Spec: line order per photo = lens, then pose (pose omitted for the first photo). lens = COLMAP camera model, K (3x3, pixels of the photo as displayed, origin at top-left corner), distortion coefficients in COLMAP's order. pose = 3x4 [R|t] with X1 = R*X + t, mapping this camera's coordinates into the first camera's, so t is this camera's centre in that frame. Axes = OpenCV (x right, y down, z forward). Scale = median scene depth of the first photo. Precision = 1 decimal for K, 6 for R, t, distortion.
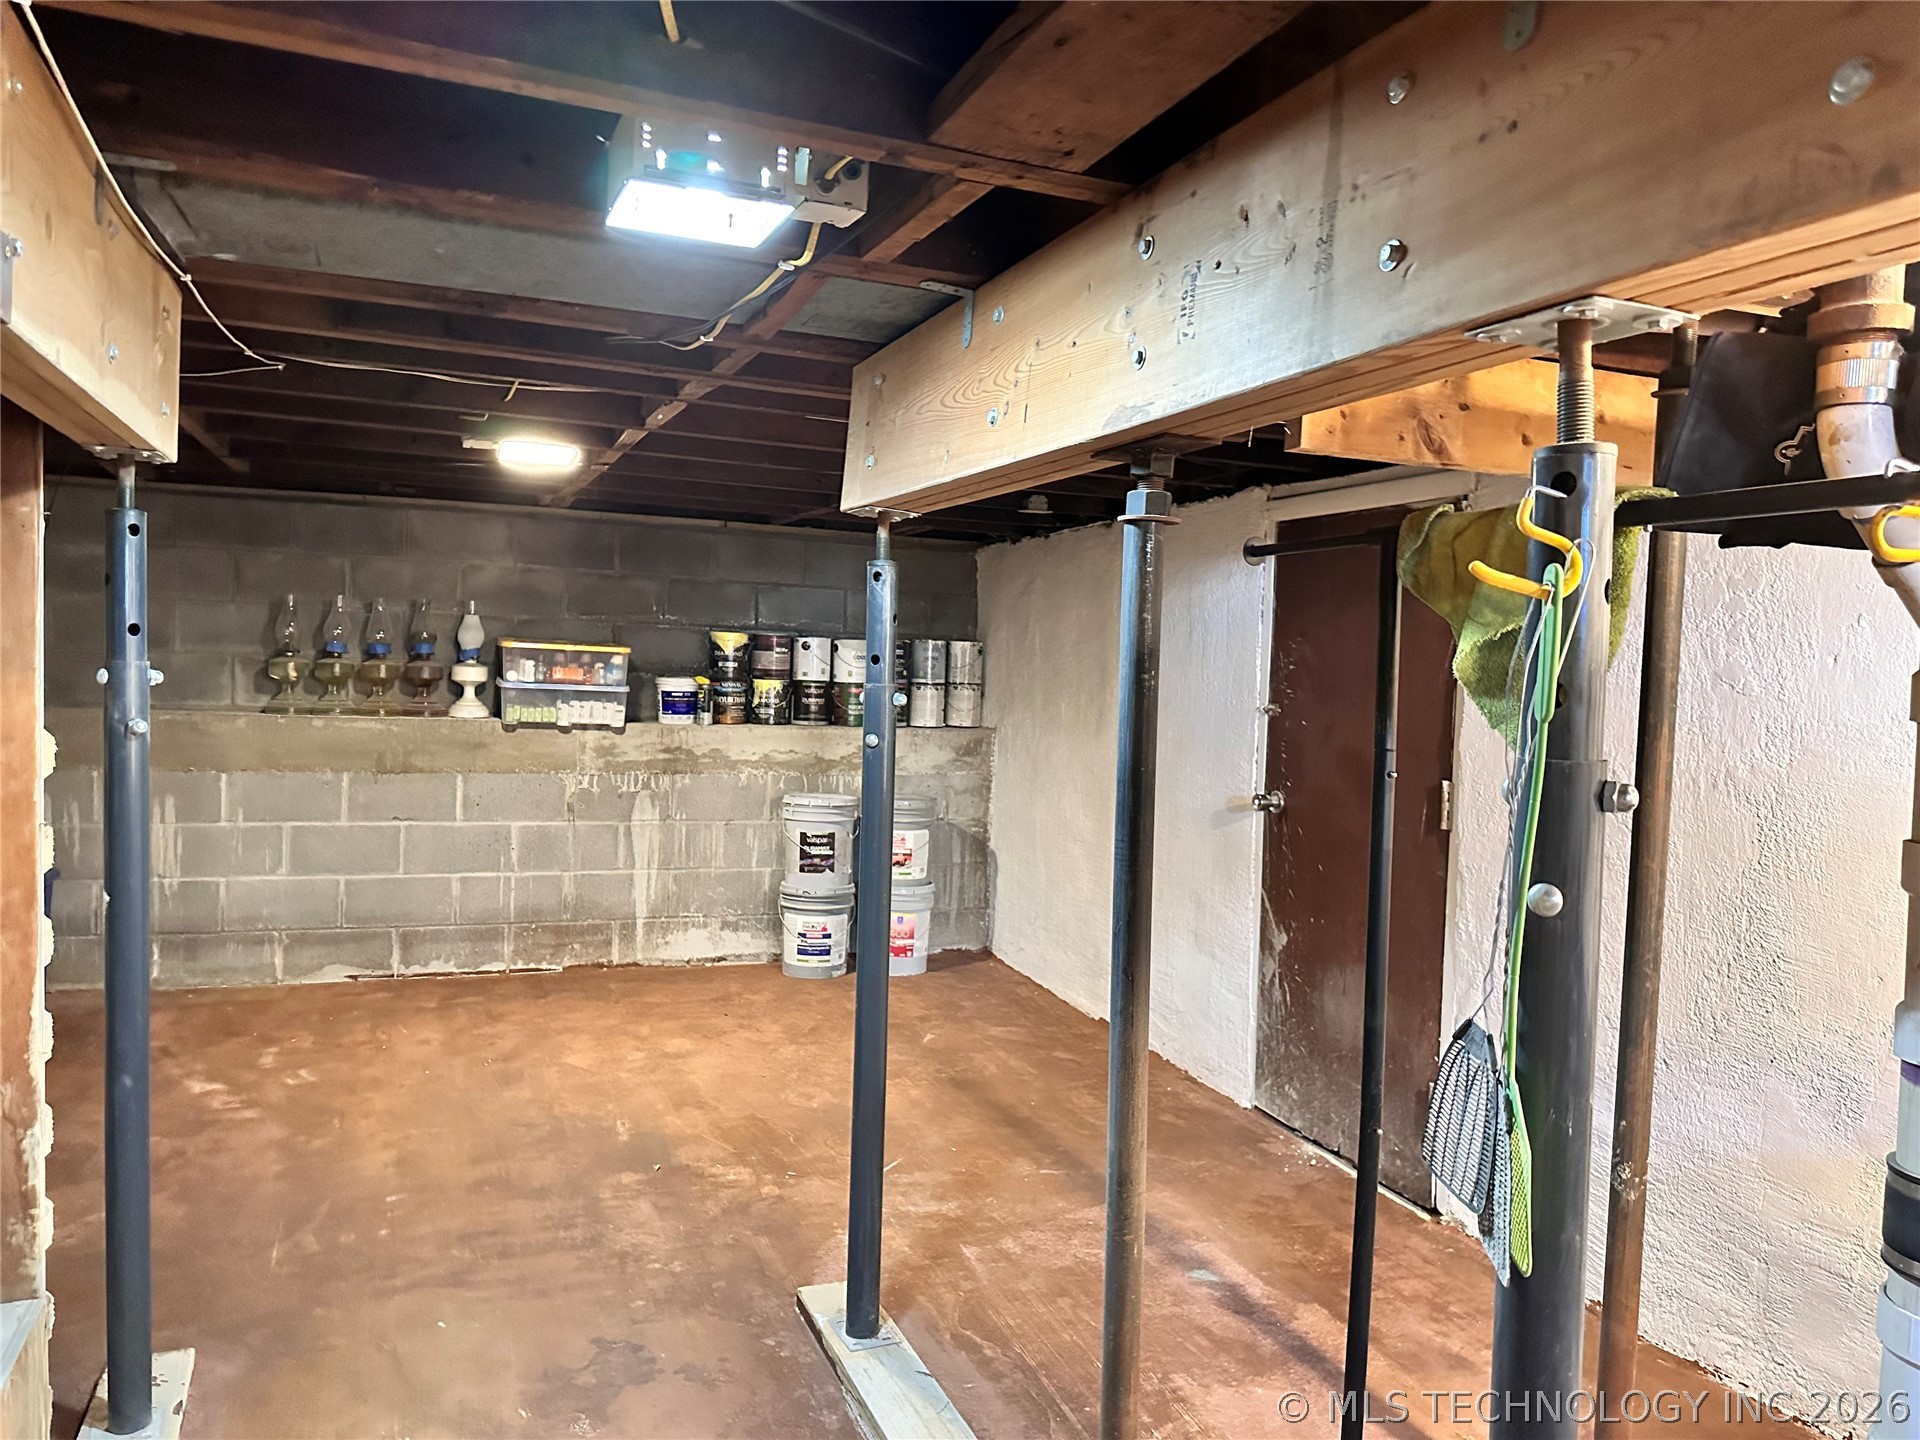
lens RADIAL K [[1334.8, 0, 982.2], [0, 1334.8, 739.8], [0, 0, 1]] dist [0.166162, -0.276564]
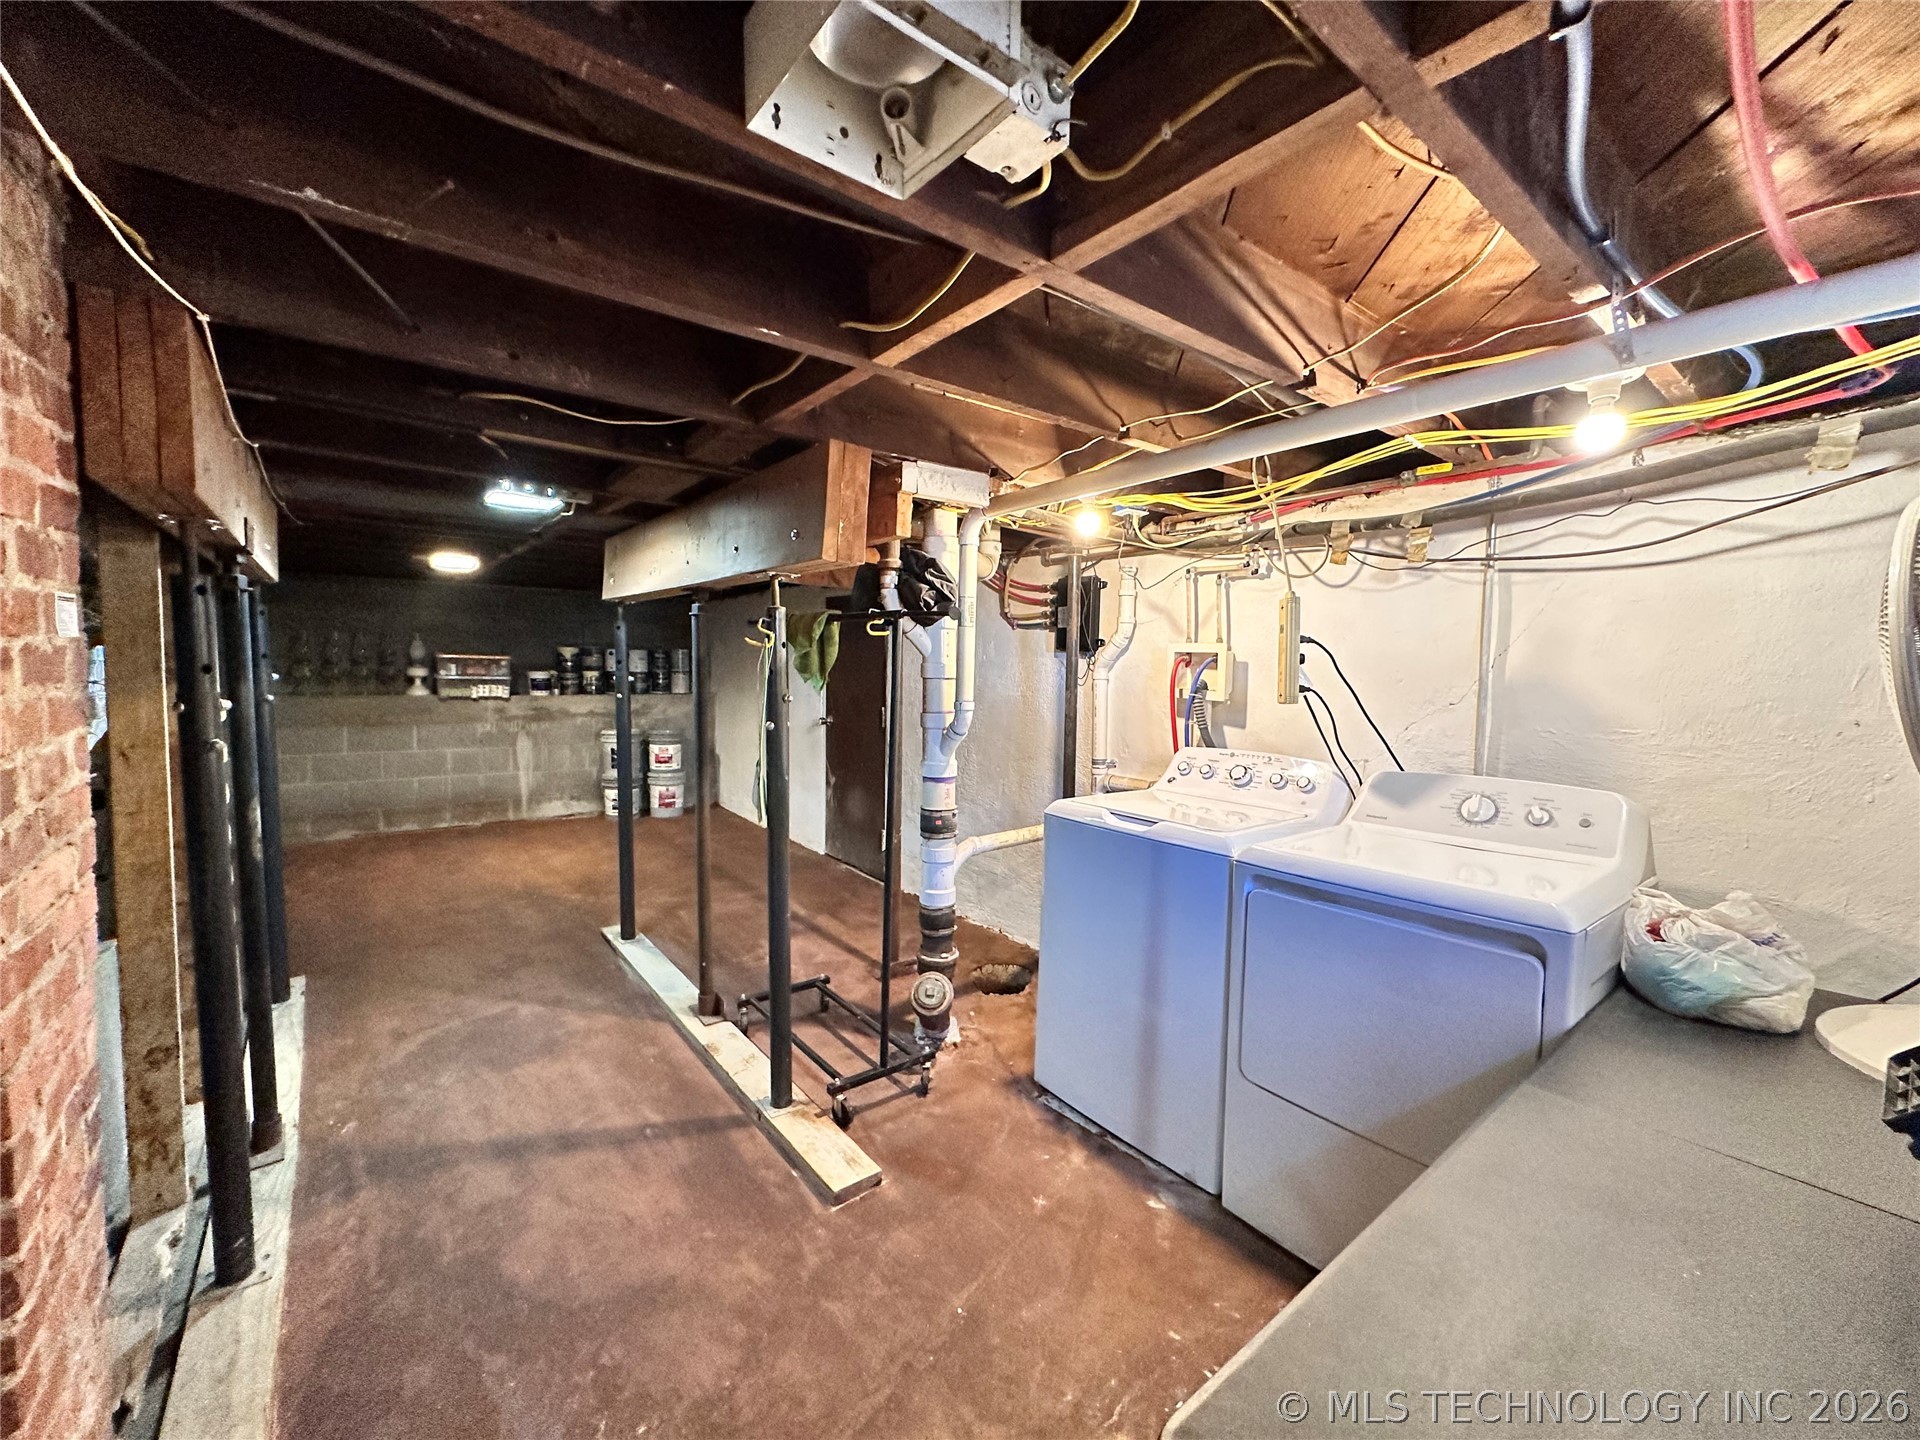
lens RADIAL K [[757.1, 0, 960.0], [0, 757.1, 720.0], [0, 0, 1]] dist [0.001055, 0.000112]
pose [[0.963022, -0.038304, 0.266685, 0.065204], [0.031283, 0.999044, 0.030526, 0.009697], [-0.267600, -0.021054, 0.963300, -0.216489]]
